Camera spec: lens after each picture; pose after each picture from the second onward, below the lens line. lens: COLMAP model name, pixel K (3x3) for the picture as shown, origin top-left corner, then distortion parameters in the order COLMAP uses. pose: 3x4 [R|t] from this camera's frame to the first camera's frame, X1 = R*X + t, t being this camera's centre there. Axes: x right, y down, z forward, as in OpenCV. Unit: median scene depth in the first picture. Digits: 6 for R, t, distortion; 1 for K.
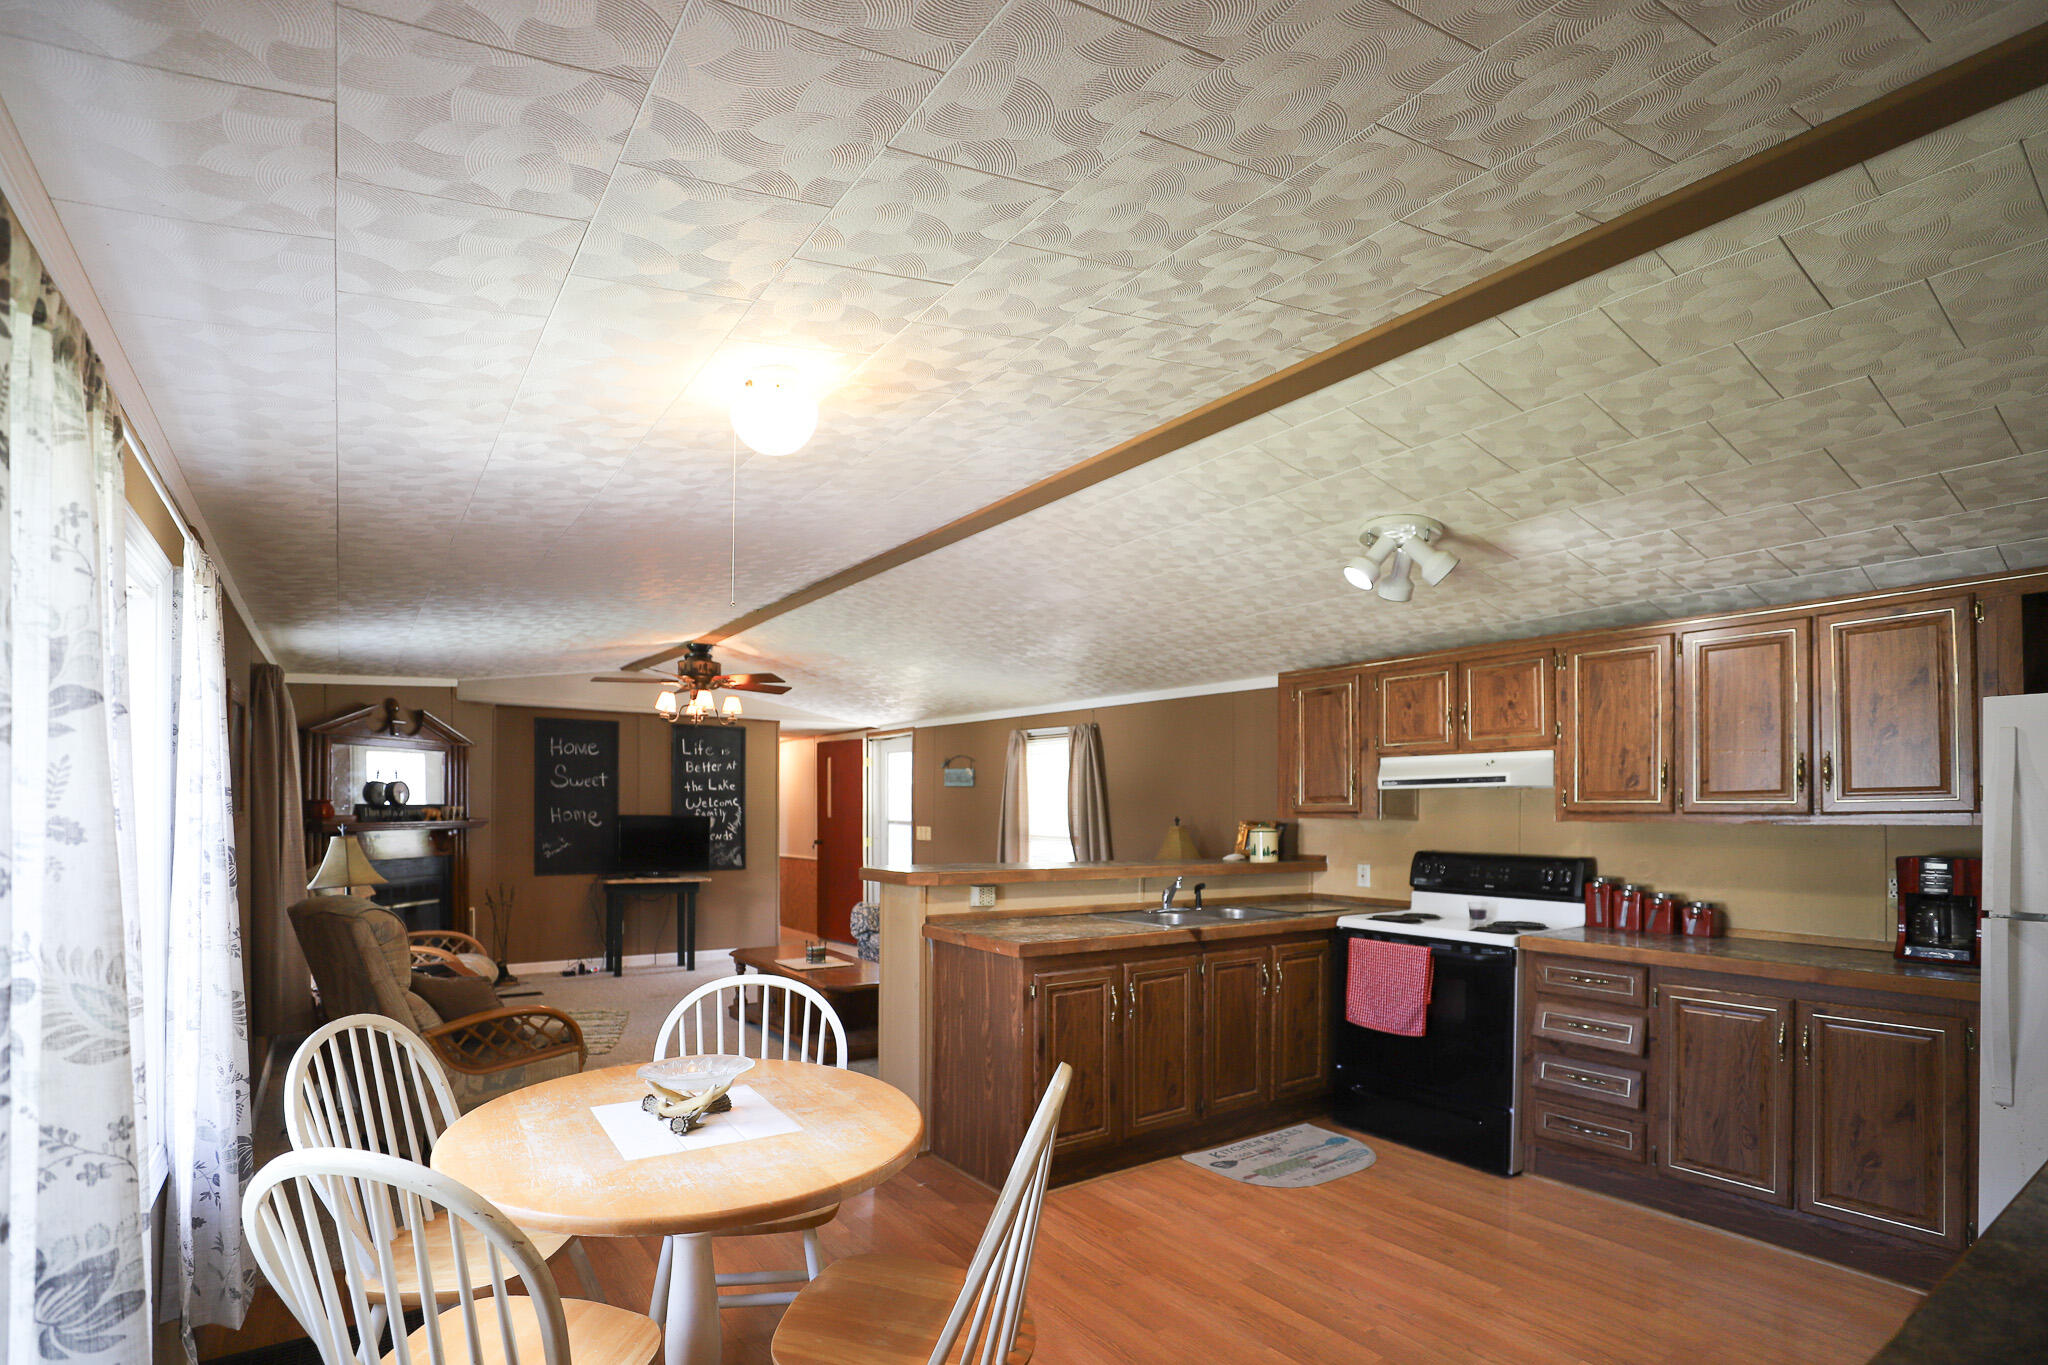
lens RADIAL K [[958.7, 0, 981.1], [0, 958.7, 806.4], [0, 0, 1]] dist [-0.040400, 0.000547]
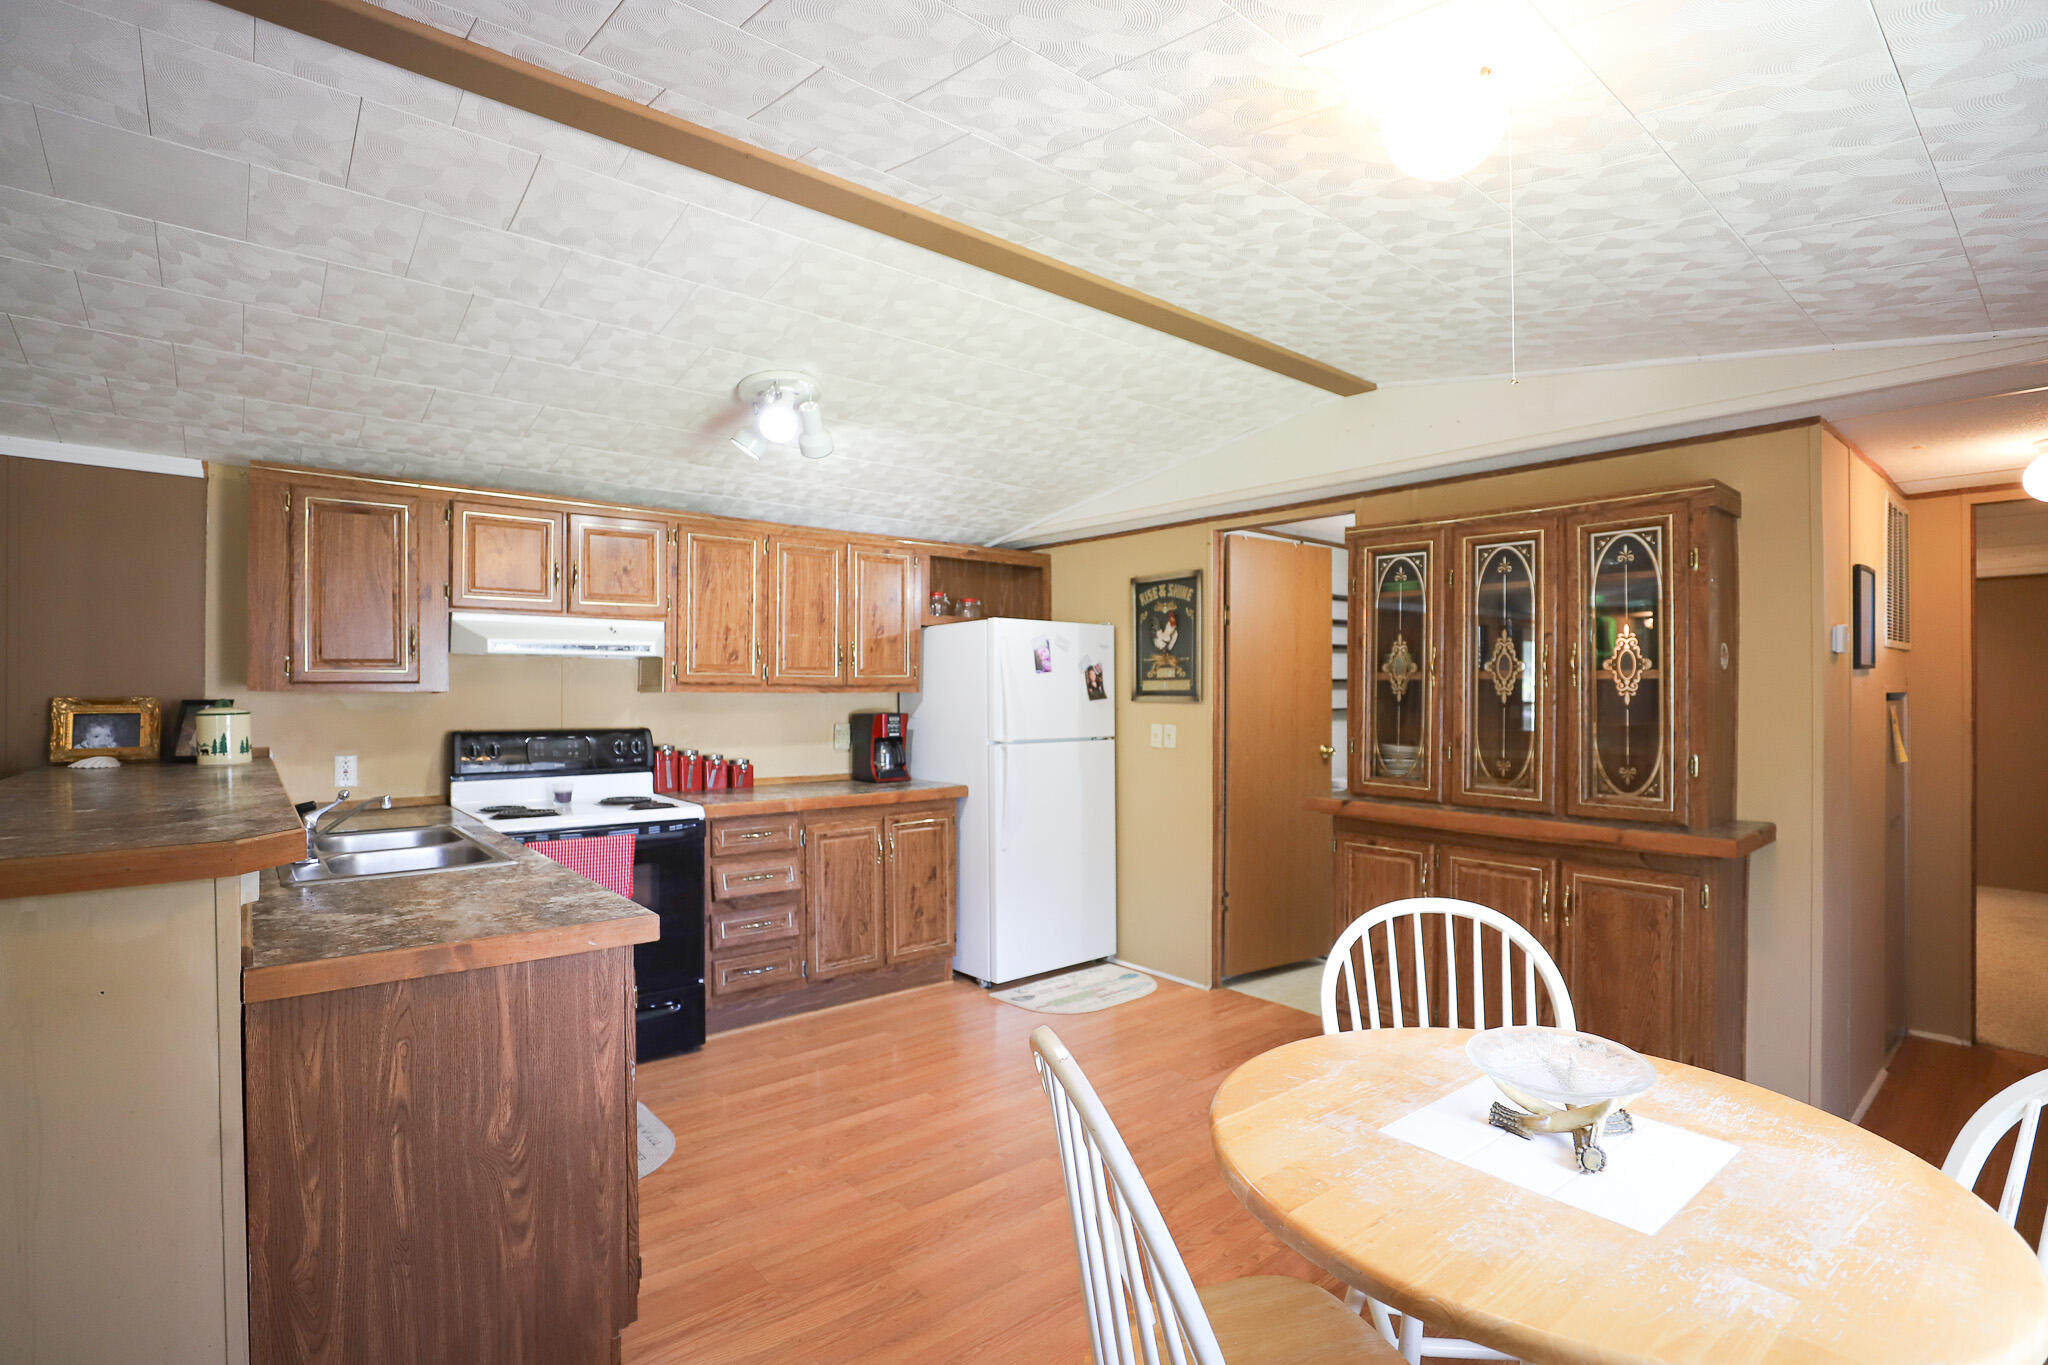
lens RADIAL K [[963.2, 0, 1026.4], [0, 963.2, 685.8], [0, 0, 1]] dist [-0.050358, 0.013171]
pose [[-0.095013, -0.002375, 0.995473, -0.445518], [-0.007650, 0.999969, 0.001655, 0.004001], [-0.995447, -0.007459, -0.095029, 0.696254]]
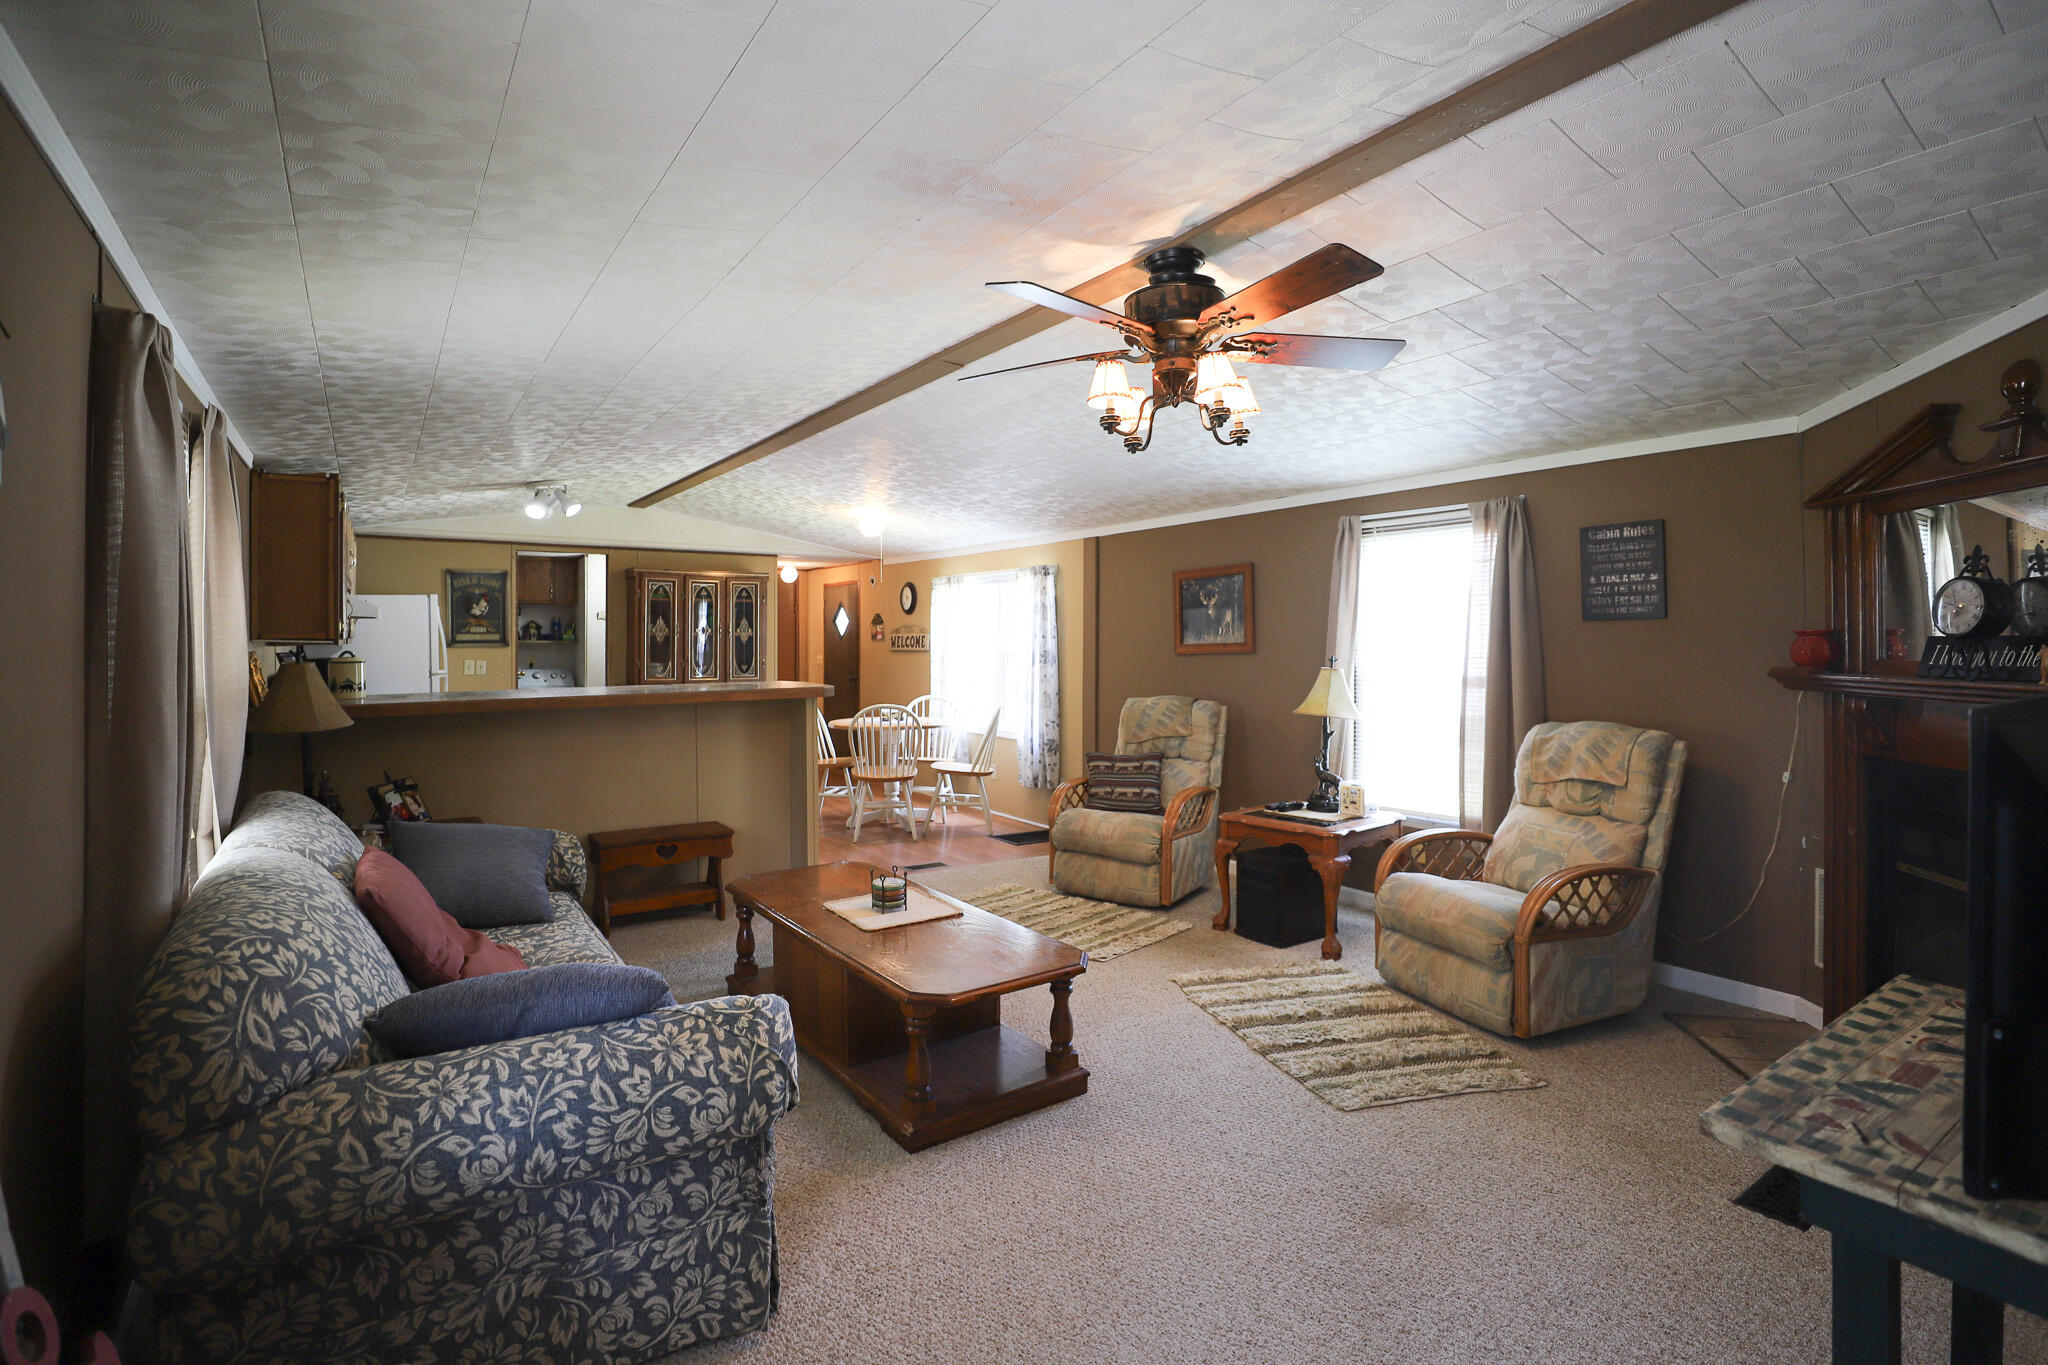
lens RADIAL K [[931.4, 0, 1019.4], [0, 931.4, 628.4], [0, 0, 1]] dist [-0.000438, -0.000154]
pose [[-0.999794, -0.007344, -0.018932, -0.357704], [-0.007078, 0.999876, -0.014084, 0.005440], [0.019033, -0.013947, -0.999722, 2.287393]]
